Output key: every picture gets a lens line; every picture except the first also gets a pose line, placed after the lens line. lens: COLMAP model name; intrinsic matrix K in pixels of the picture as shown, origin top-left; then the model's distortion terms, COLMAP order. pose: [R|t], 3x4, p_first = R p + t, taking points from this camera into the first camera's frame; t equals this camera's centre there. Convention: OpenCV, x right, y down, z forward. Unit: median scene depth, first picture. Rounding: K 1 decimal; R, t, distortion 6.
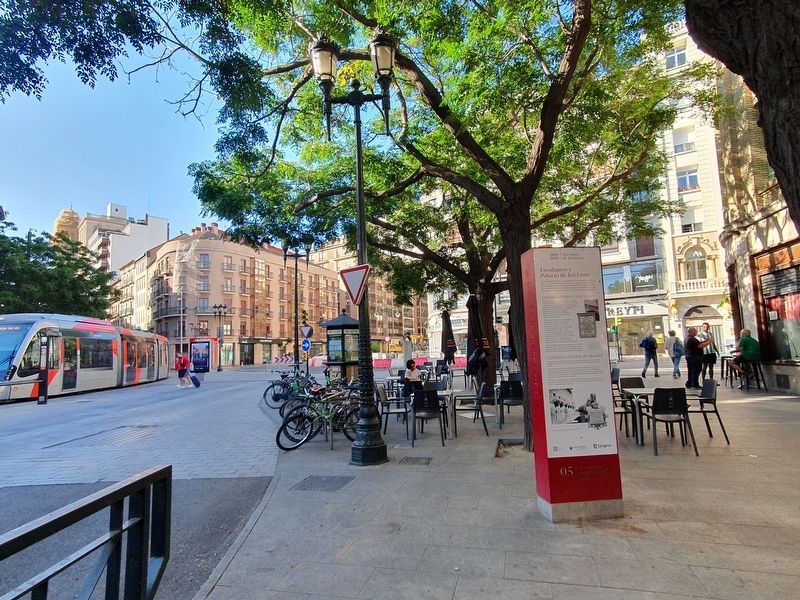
lens RADIAL K [[453.3, 0, 400.8], [0, 453.3, 309.6], [0, 0, 1]] dist [0.004748, 0.001434]
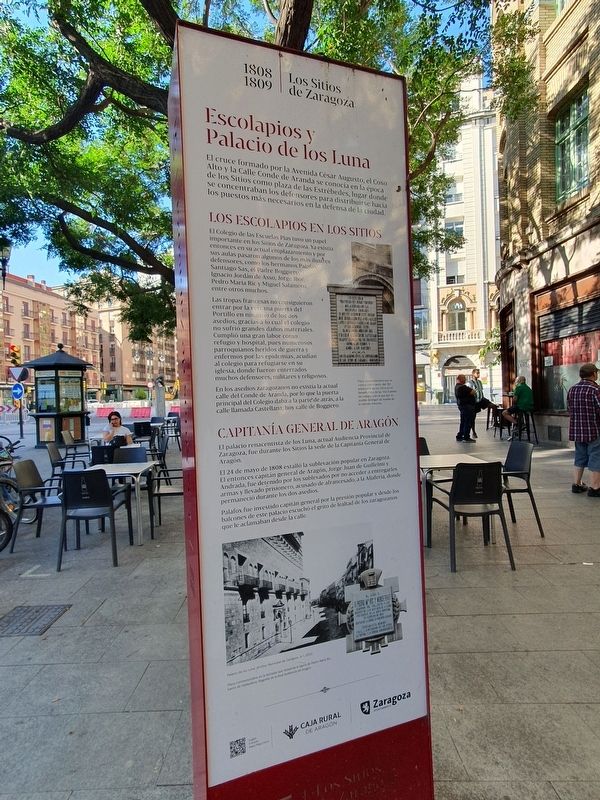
lens RADIAL K [[453.3, 0, 300.0], [0, 453.3, 400.0], [0, 0, 1]] dist [0.004748, 0.001434]
pose [[0.965034, 0.000953, 0.262124, 0.102647], [-0.025750, 0.995501, 0.091182, 0.020476], [-0.260858, -0.094743, 0.960717, 0.248507]]
